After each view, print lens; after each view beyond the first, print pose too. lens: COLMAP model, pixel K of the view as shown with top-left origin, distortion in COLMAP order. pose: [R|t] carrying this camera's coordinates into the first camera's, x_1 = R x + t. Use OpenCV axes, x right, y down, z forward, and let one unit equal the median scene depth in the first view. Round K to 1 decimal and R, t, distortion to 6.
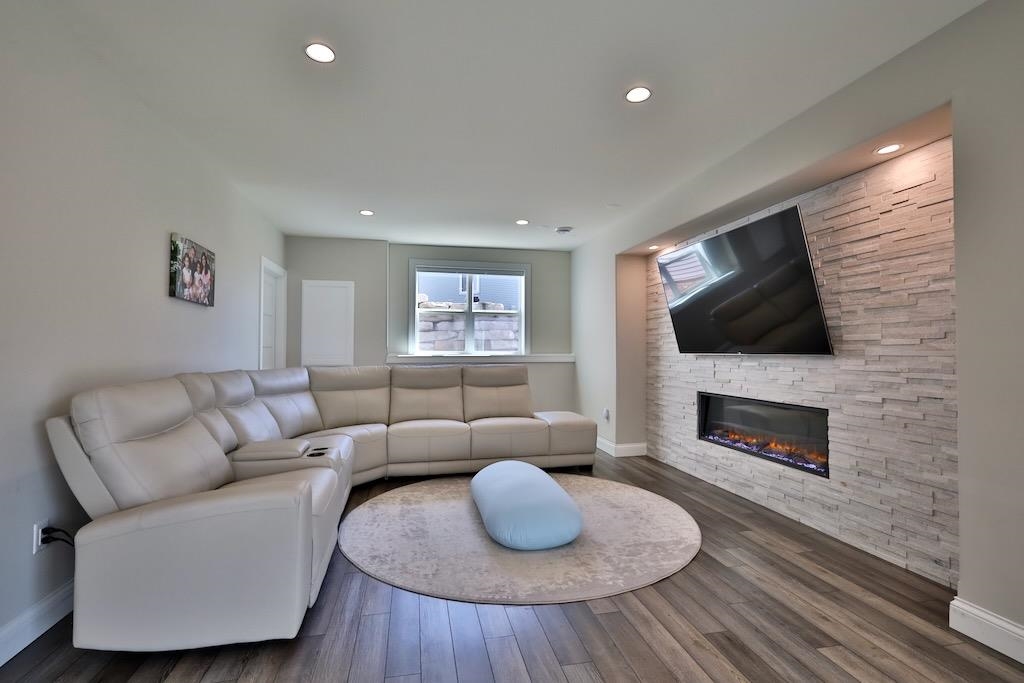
lens RADIAL K [[474.8, 0, 512.0], [0, 474.8, 341.5], [0, 0, 1]] dist [0.001723, 0.000558]
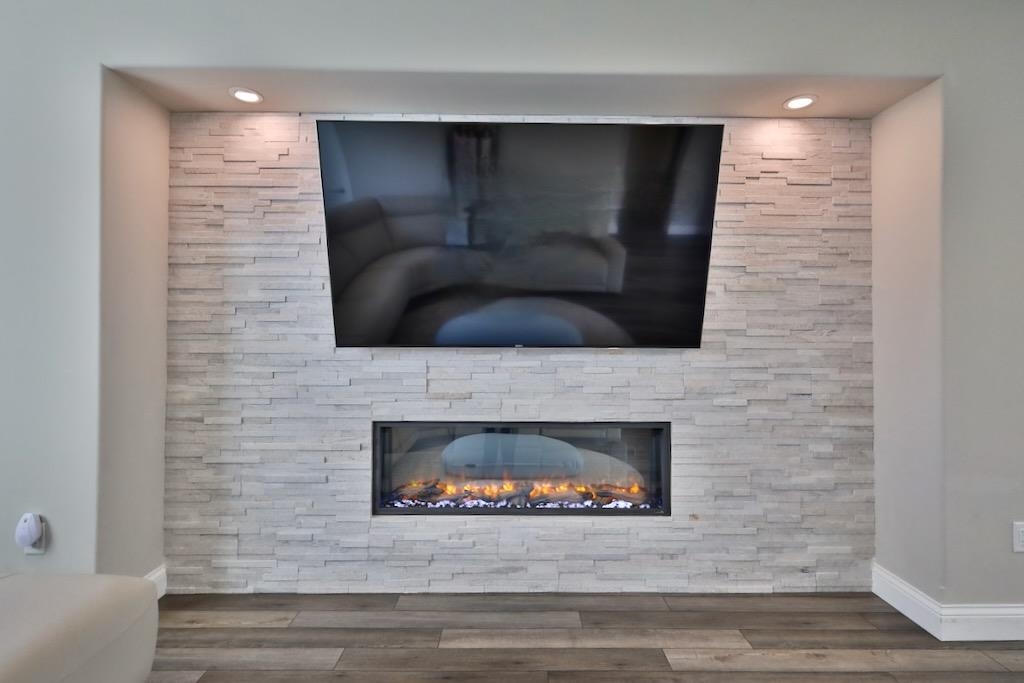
lens RADIAL K [[474.8, 0, 512.0], [0, 474.8, 341.5], [0, 0, 1]] dist [0.001723, 0.000558]
pose [[0.204106, 0.007934, 0.978917, -0.105213], [-0.023441, 0.999720, -0.003215, 0.025667], [-0.978668, -0.022290, 0.204235, 1.072803]]
